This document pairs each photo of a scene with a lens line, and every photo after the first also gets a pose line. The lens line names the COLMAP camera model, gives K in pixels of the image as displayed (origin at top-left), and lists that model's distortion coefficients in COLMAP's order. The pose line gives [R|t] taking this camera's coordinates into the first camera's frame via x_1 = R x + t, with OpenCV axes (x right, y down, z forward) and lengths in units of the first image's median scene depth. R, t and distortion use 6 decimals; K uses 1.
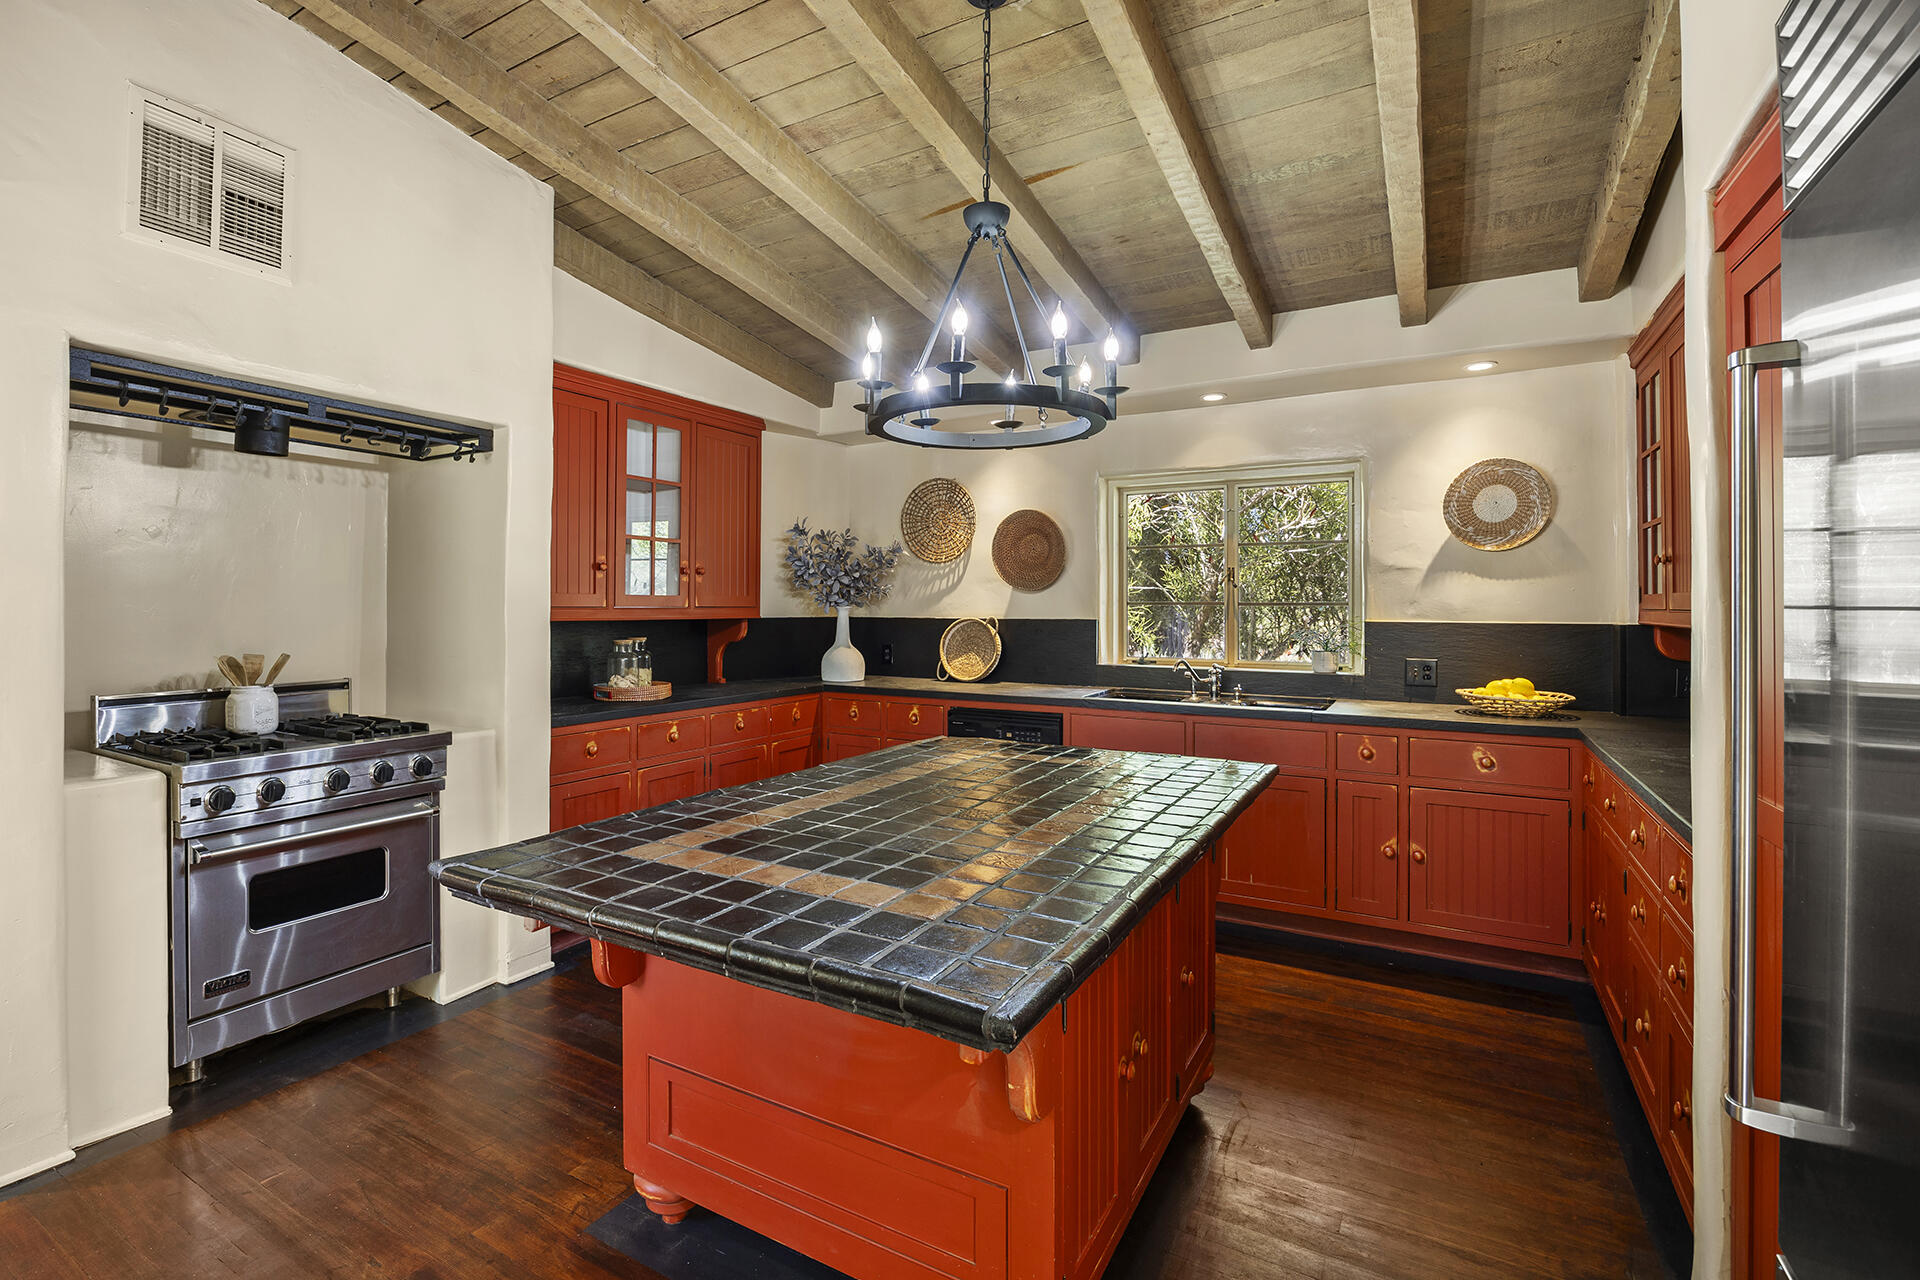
lens RADIAL K [[897.1, 0, 925.1], [0, 897.1, 605.8], [0, 0, 1]] dist [-0.001030, -0.000157]
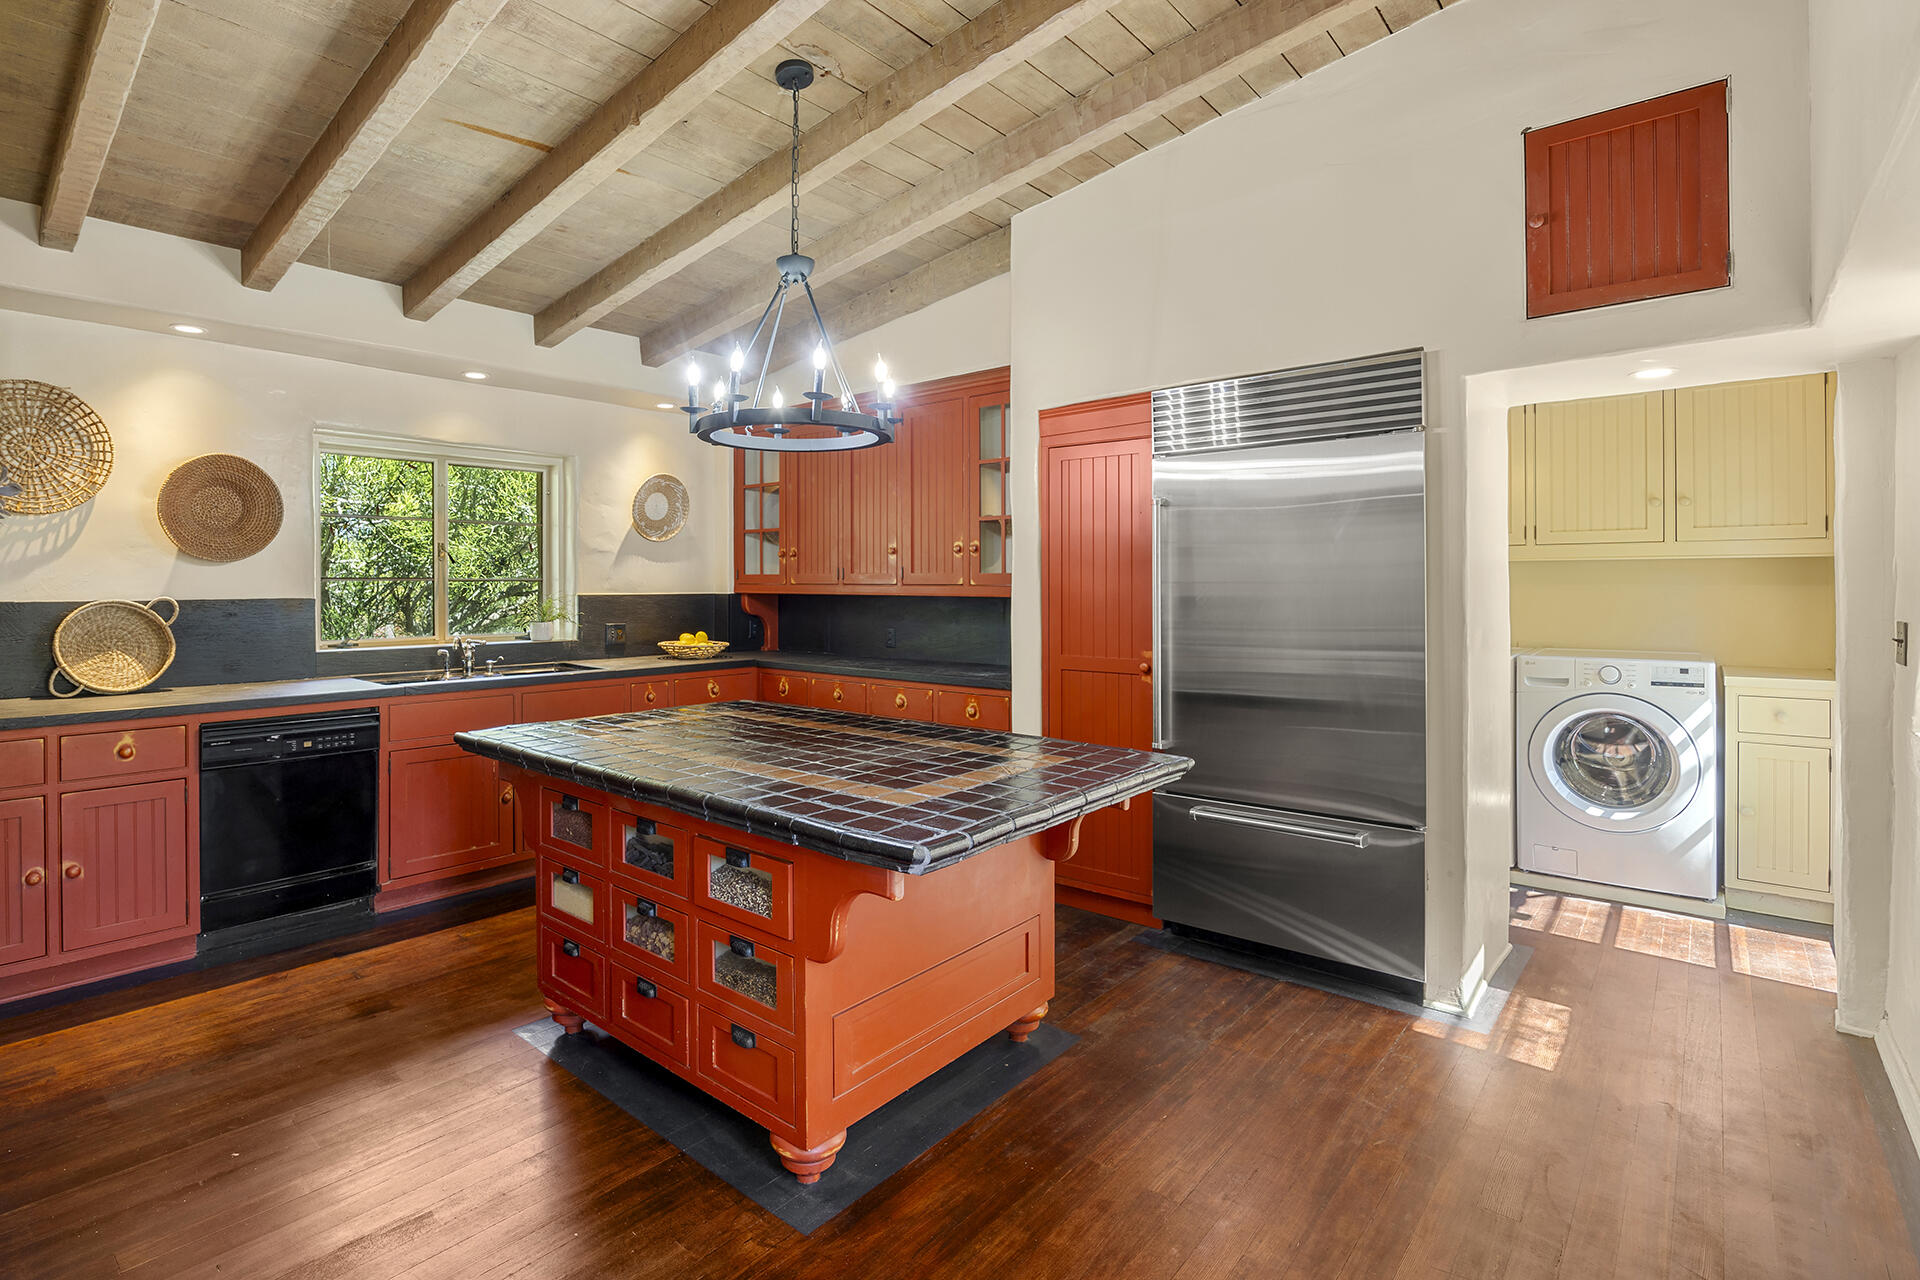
lens RADIAL K [[897.1, 0, 925.1], [0, 897.1, 605.8], [0, 0, 1]] dist [-0.001030, -0.000157]
pose [[0.189360, -0.030379, 0.981438, -0.570611], [-0.003657, 0.999493, 0.031644, -0.006811], [-0.981901, -0.009582, 0.189153, 0.305245]]
